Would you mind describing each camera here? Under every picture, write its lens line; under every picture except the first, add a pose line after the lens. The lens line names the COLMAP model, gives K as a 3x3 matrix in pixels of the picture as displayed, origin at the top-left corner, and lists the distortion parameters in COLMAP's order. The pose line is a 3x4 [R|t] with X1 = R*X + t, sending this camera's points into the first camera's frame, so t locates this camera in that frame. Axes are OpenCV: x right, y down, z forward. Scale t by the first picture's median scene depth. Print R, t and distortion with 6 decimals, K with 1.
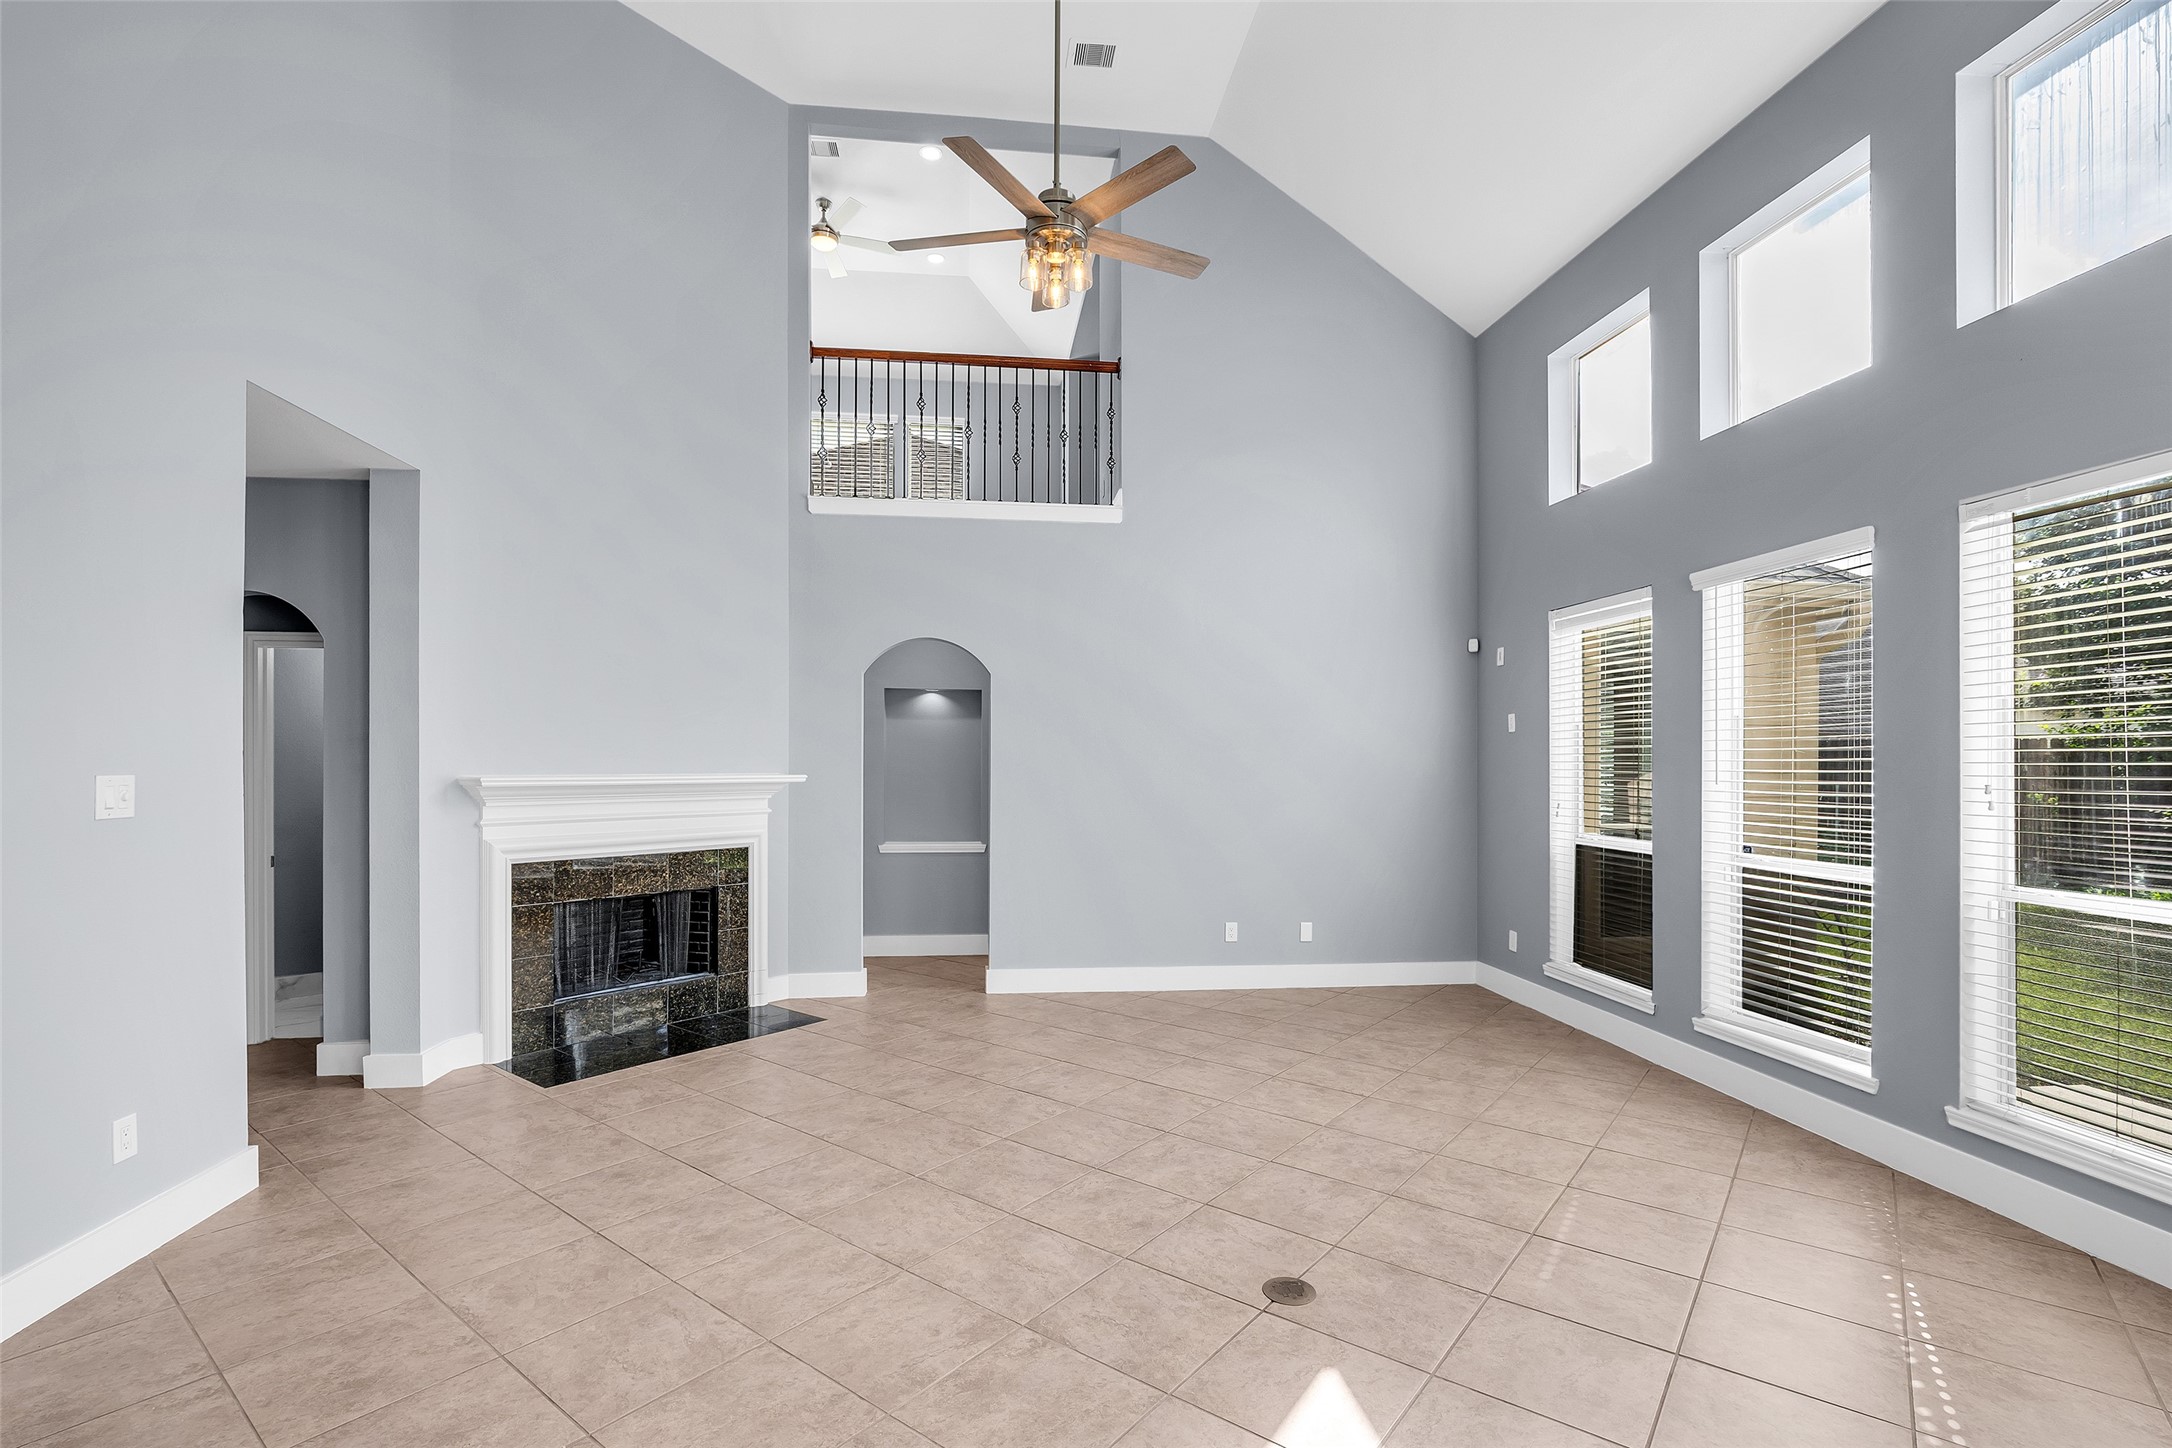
lens RADIAL K [[997.8, 0, 1077.2], [0, 997.8, 751.2], [0, 0, 1]] dist [-0.020216, 0.006674]
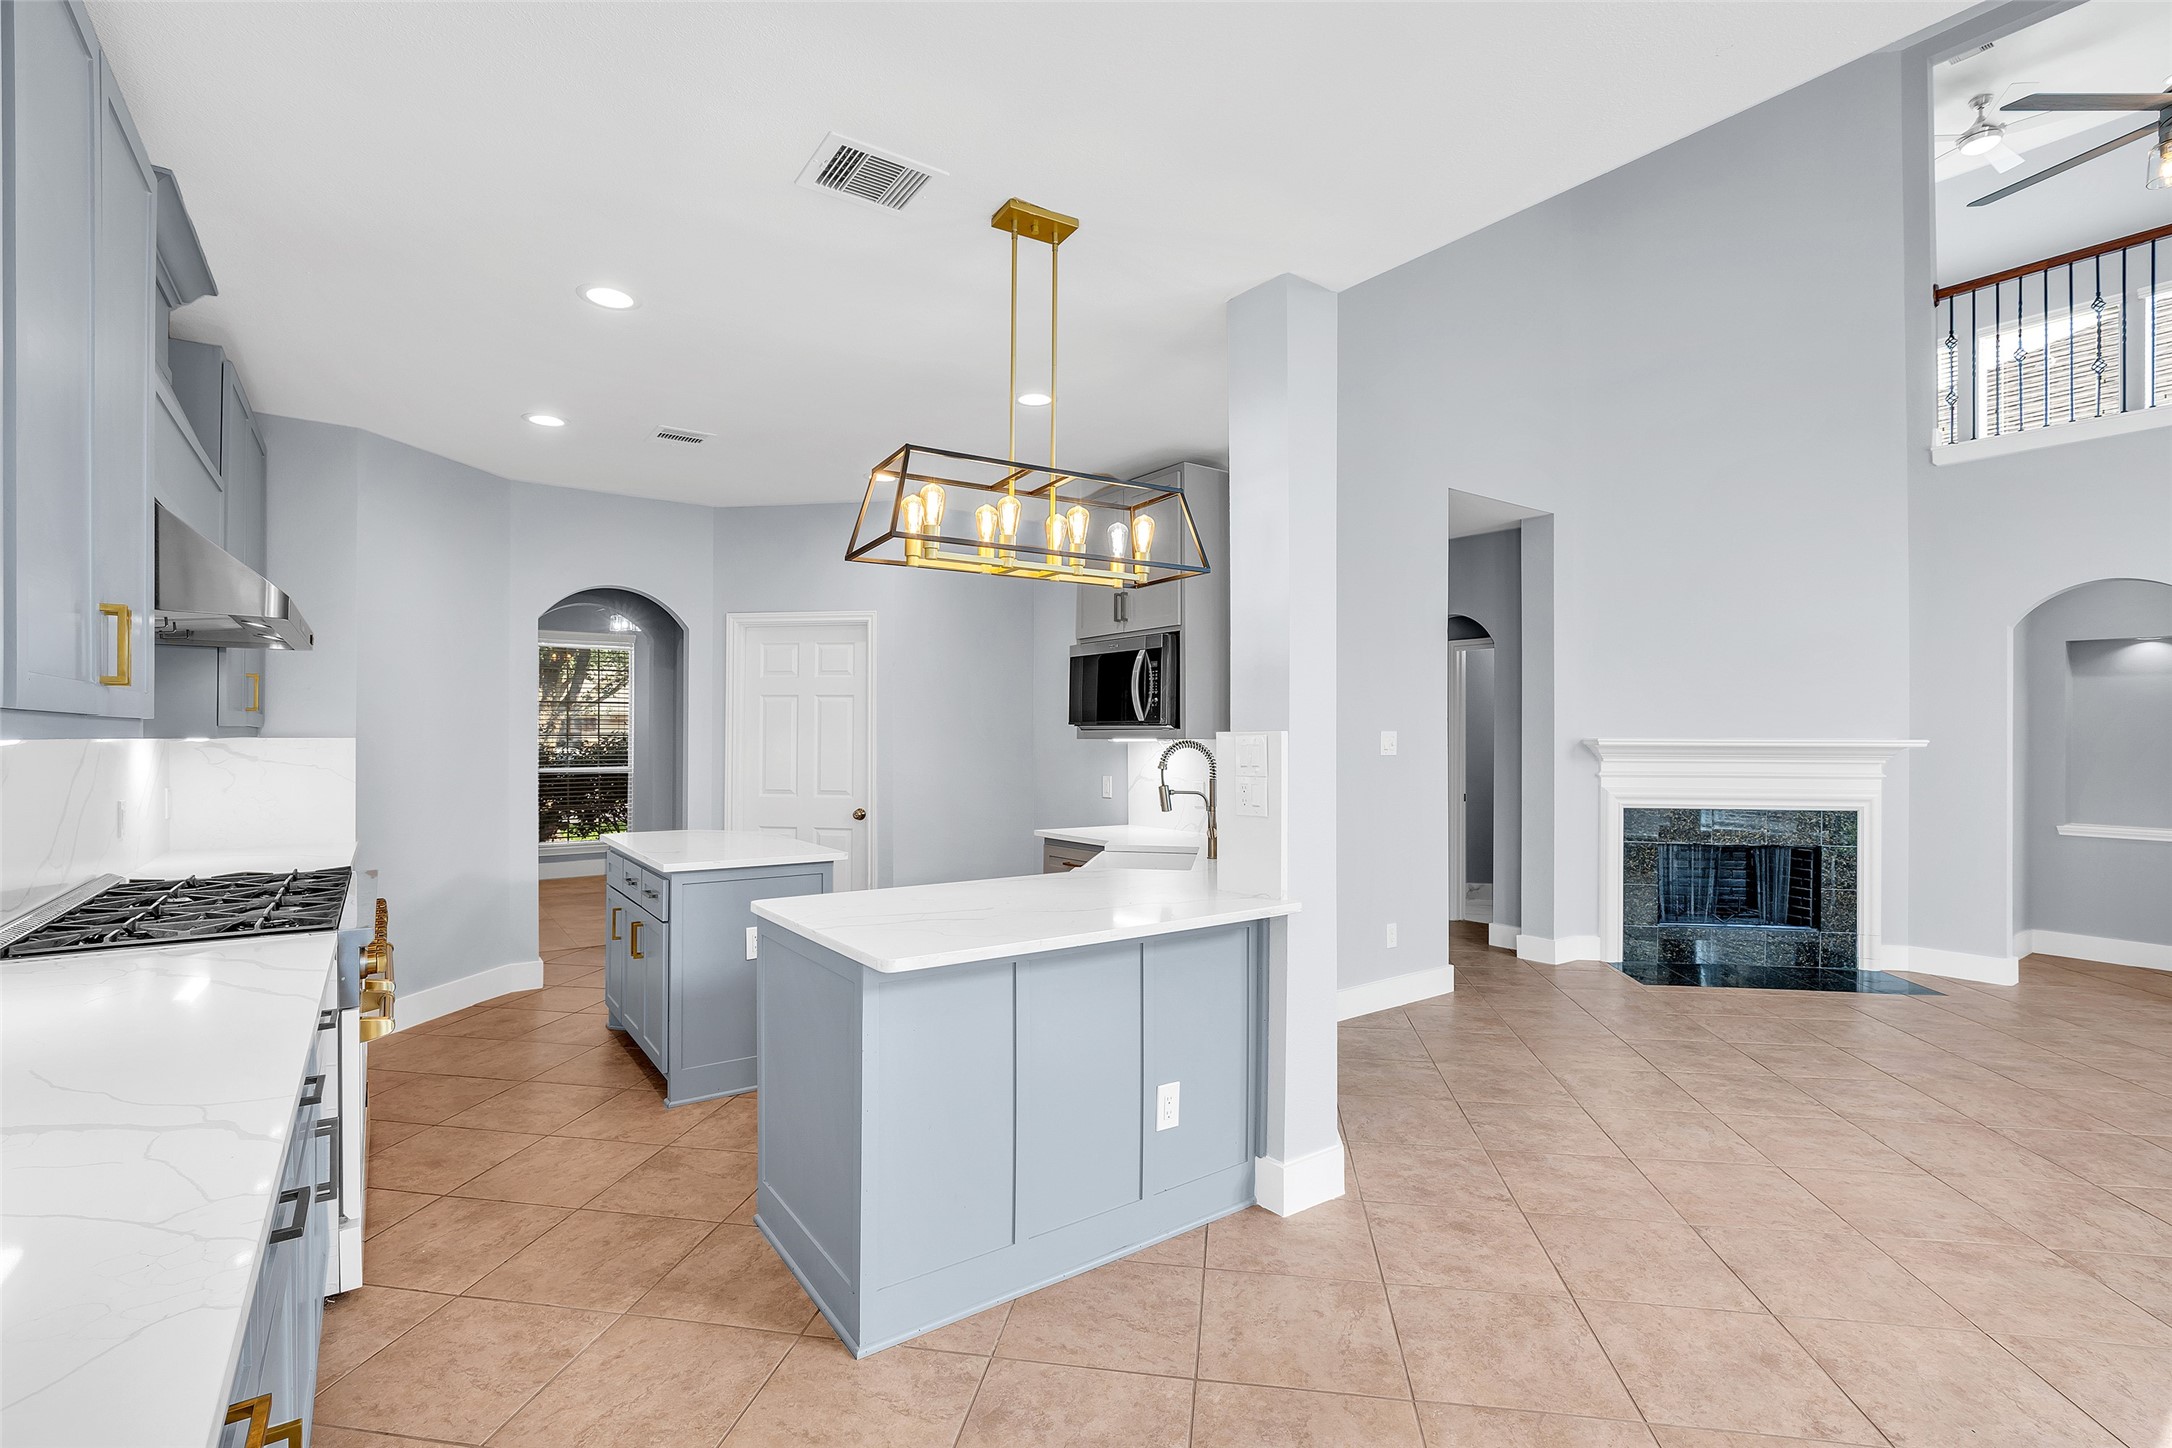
lens RADIAL K [[997.8, 0, 1077.2], [0, 997.8, 751.2], [0, 0, 1]] dist [-0.020216, 0.006674]
pose [[0.488525, 0.012909, -0.872455, 0.196808], [0.006261, 0.999813, 0.018299, 0.015141], [0.872528, -0.014402, 0.488353, -0.227348]]
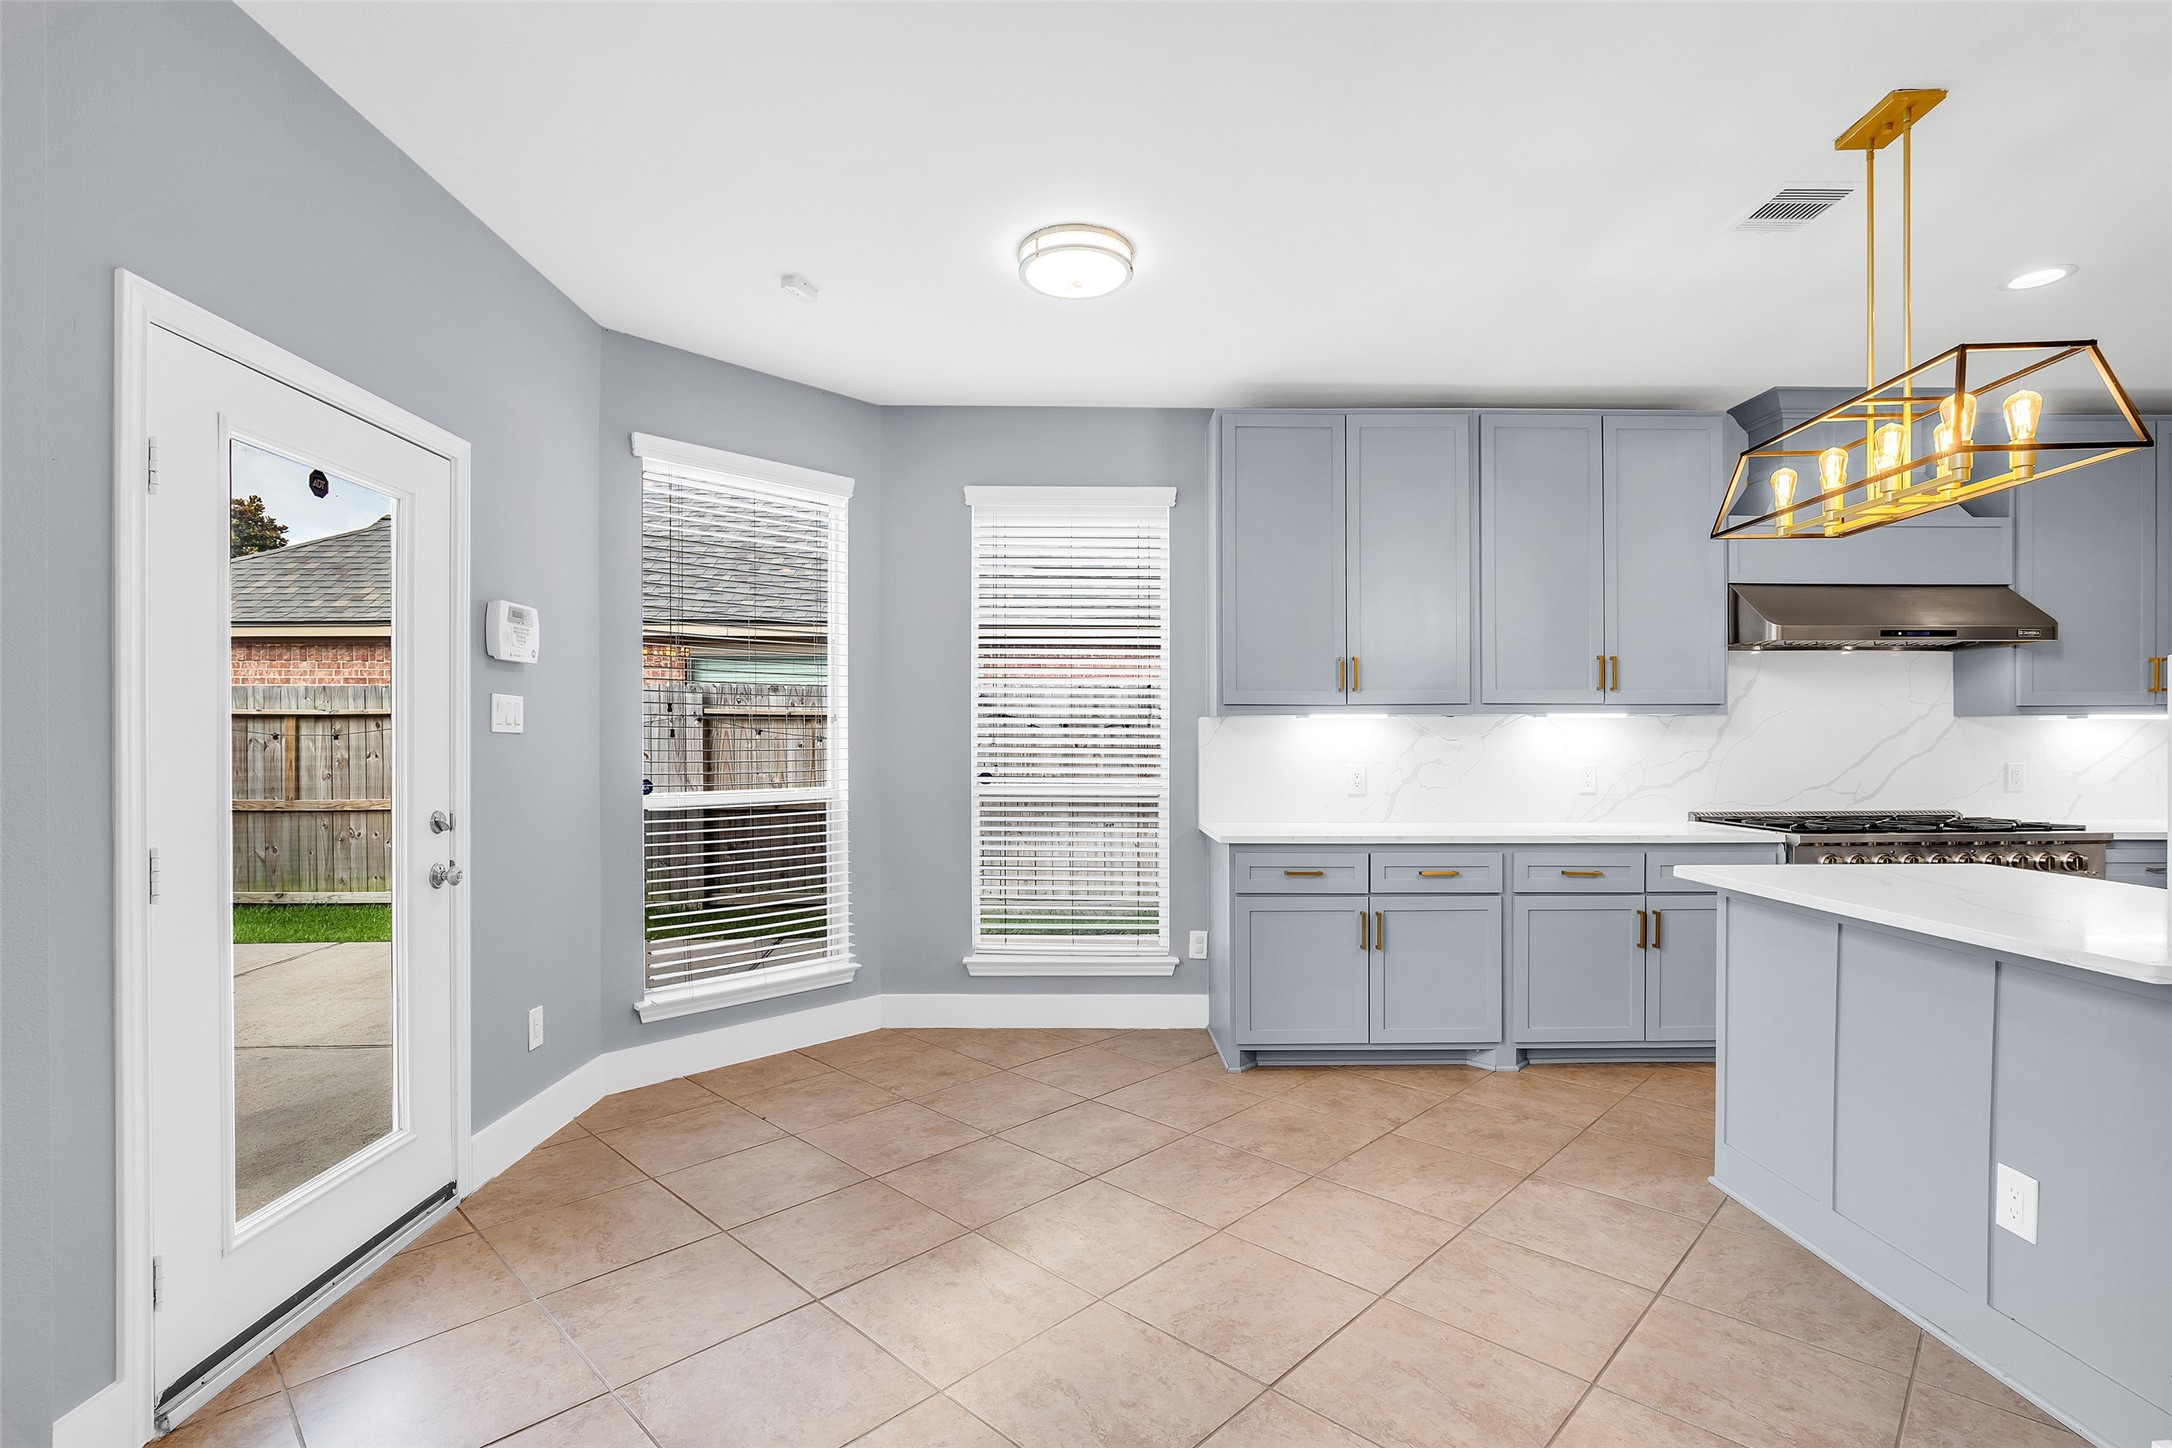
lens RADIAL K [[997.8, 0, 1077.2], [0, 997.8, 751.2], [0, 0, 1]] dist [-0.020216, 0.006674]
pose [[-0.995578, -0.002236, 0.093910, 0.061503], [-0.002357, 0.999997, -0.001178, 0.050572], [-0.093907, -0.001394, -0.995580, 0.561345]]
